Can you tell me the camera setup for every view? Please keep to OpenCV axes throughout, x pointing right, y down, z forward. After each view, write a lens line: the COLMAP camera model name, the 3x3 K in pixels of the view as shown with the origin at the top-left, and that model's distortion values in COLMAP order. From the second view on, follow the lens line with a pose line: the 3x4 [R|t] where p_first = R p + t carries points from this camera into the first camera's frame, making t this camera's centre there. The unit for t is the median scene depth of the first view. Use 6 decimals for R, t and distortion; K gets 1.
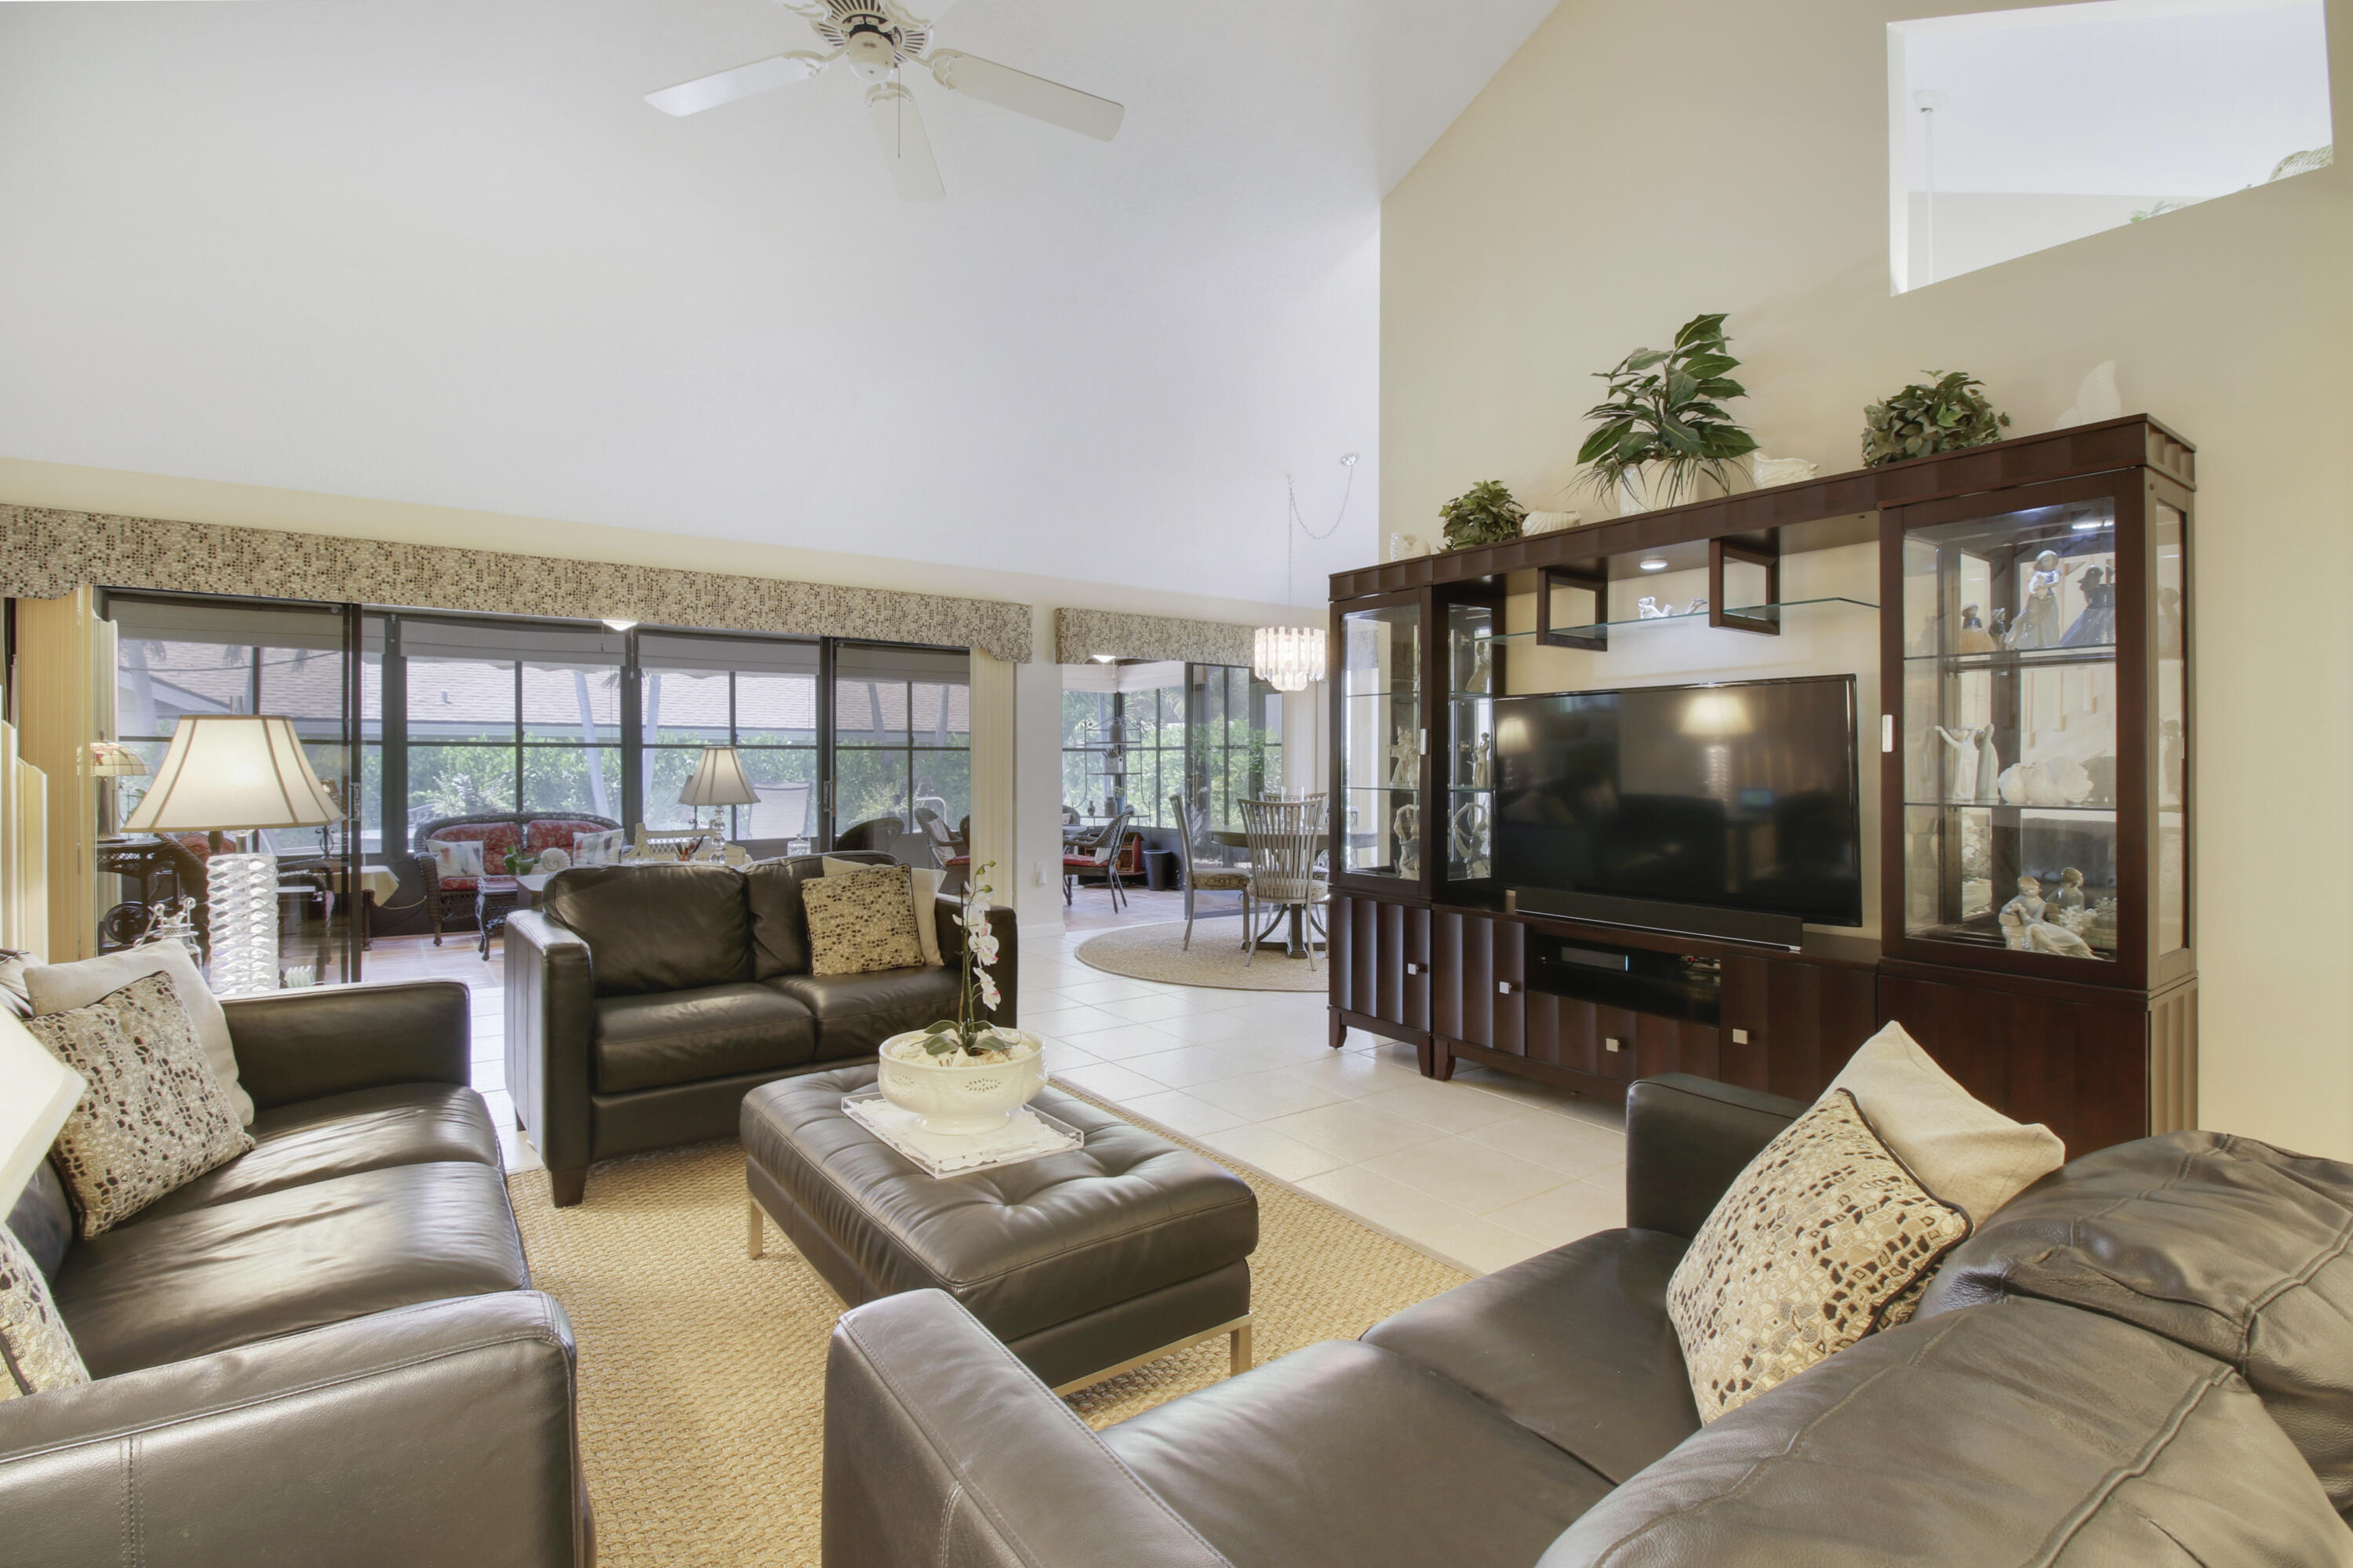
lens RADIAL K [[1095.8, 0, 1172.4], [0, 1095.8, 771.6], [0, 0, 1]] dist [-0.001594, -0.001967]
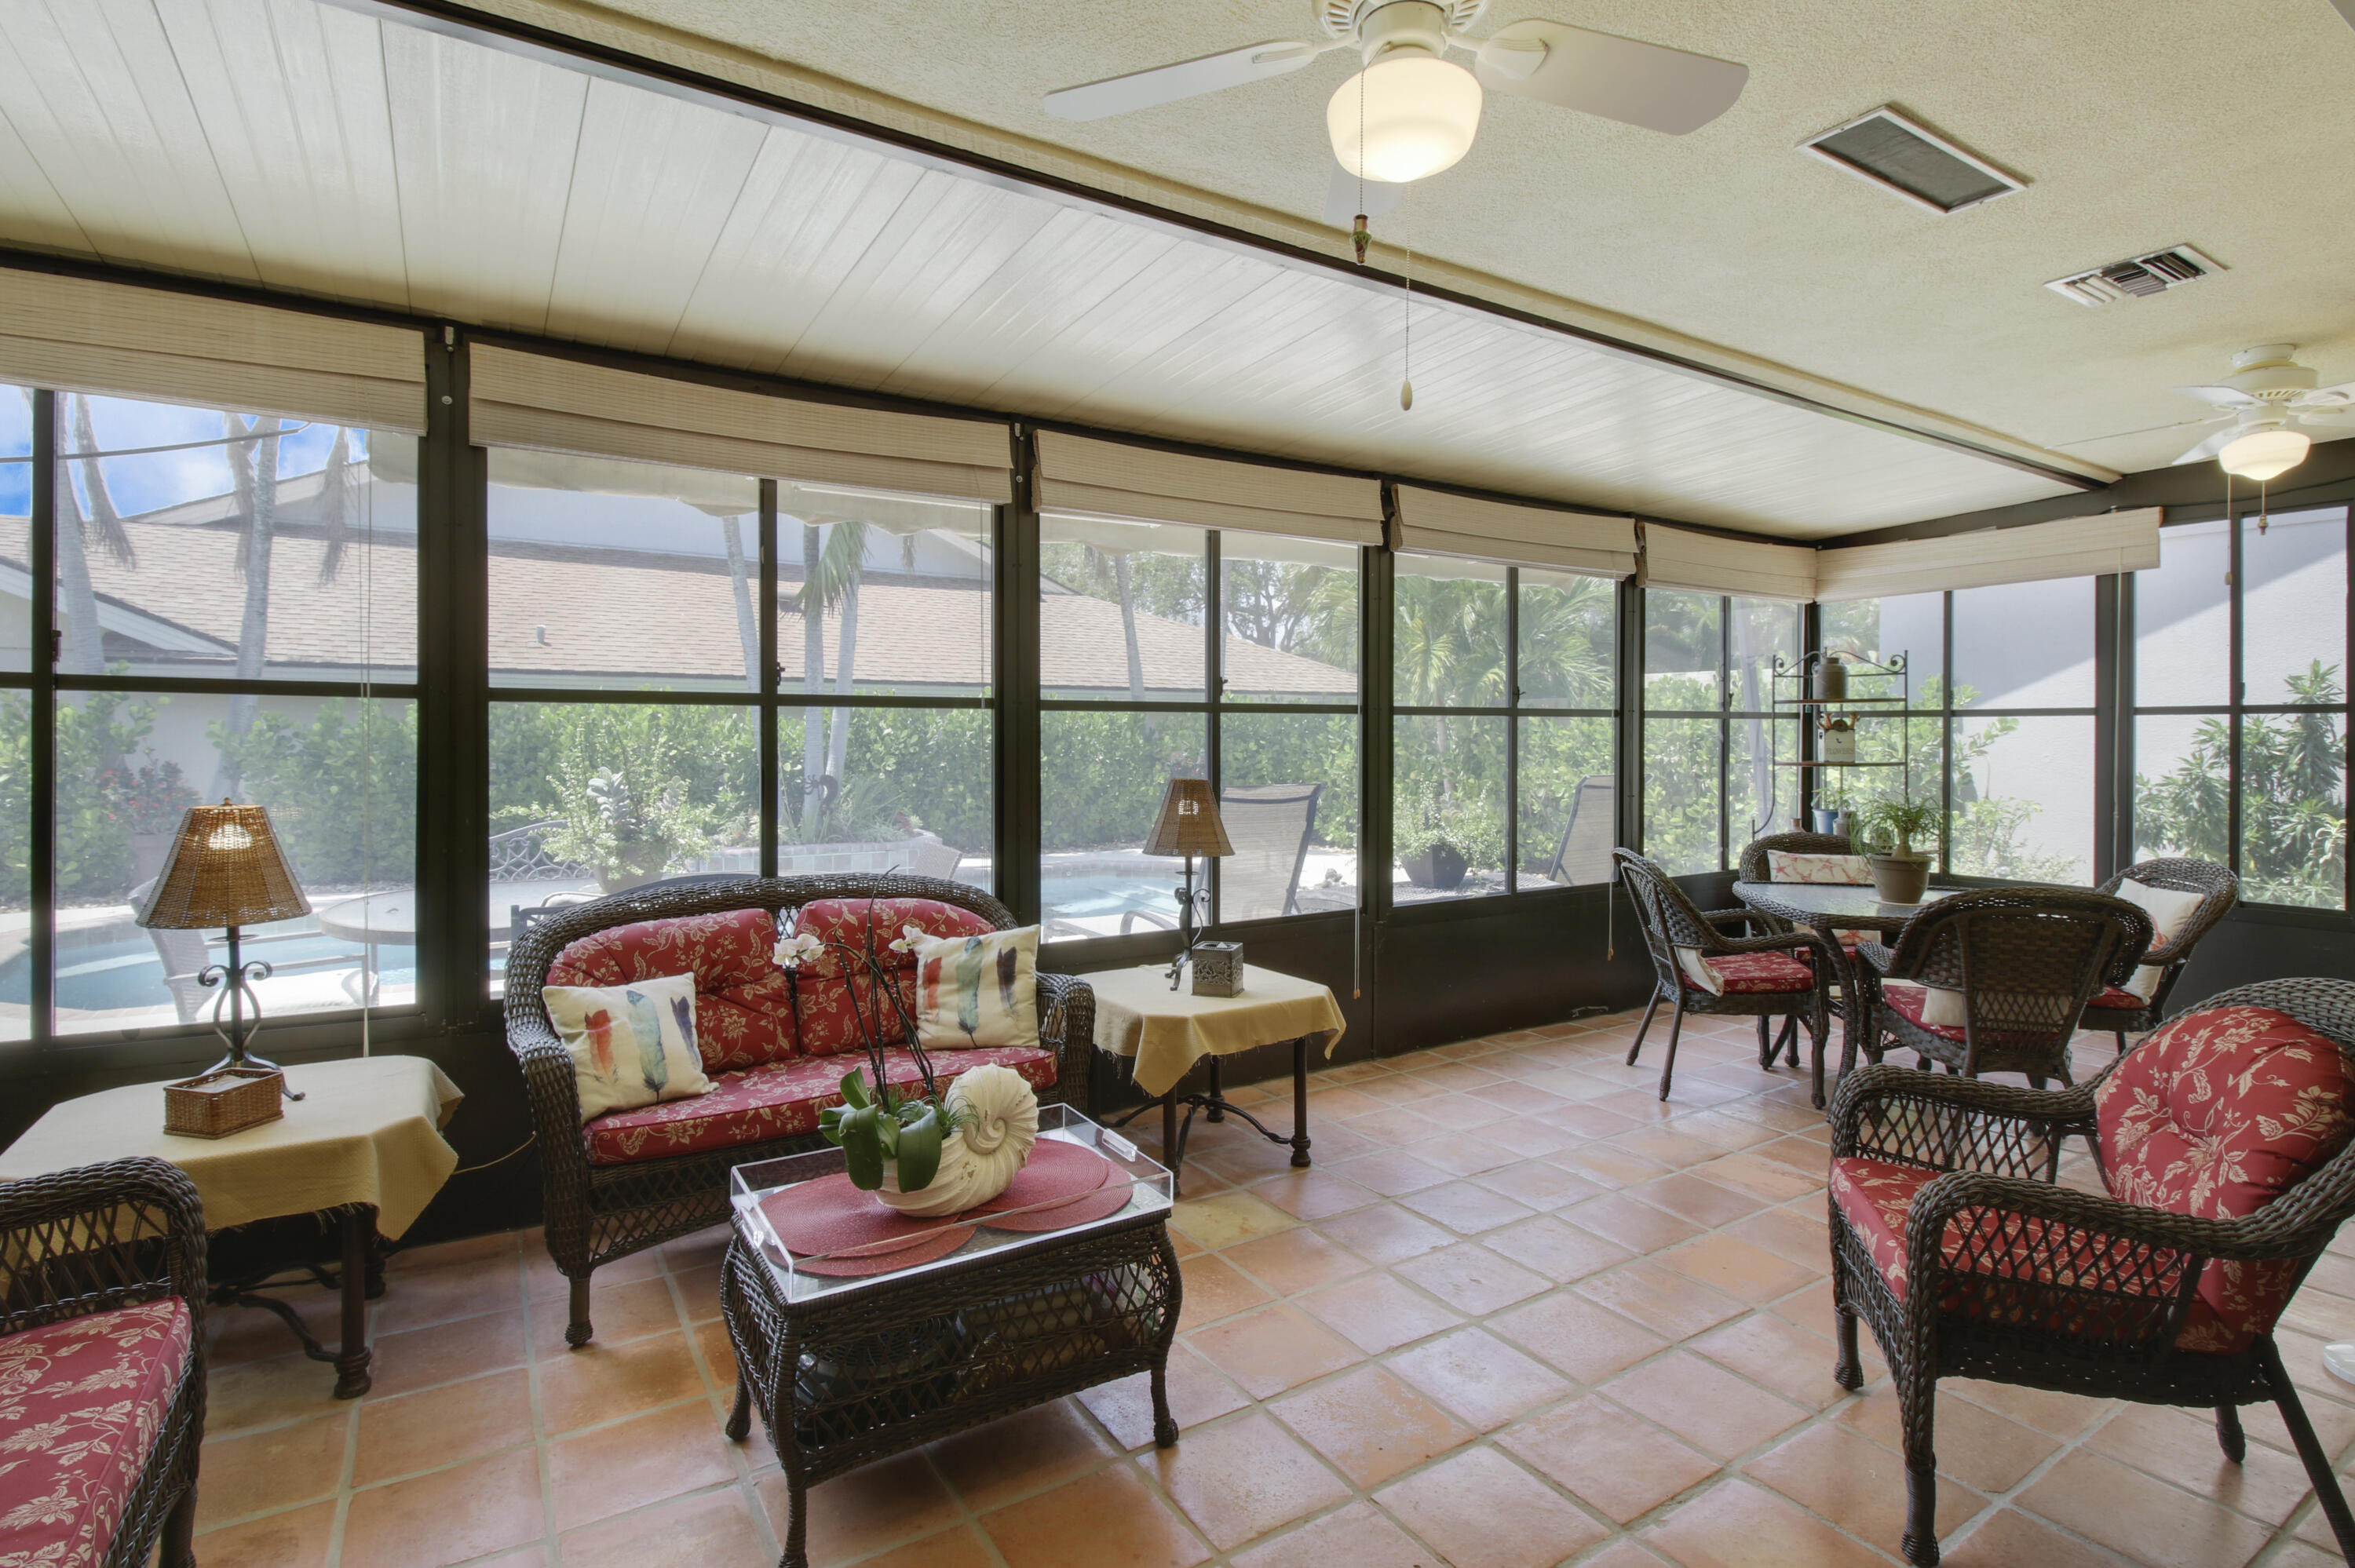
lens RADIAL K [[1137.6, 0, 1170.9], [0, 1137.6, 741.7], [0, 0, 1]] dist [-0.020535, -0.000915]
pose [[0.997707, 0.004568, -0.067526, -0.434231], [-0.004324, 0.999984, 0.003764, -0.011658], [0.067542, -0.003463, 0.997710, 0.622742]]
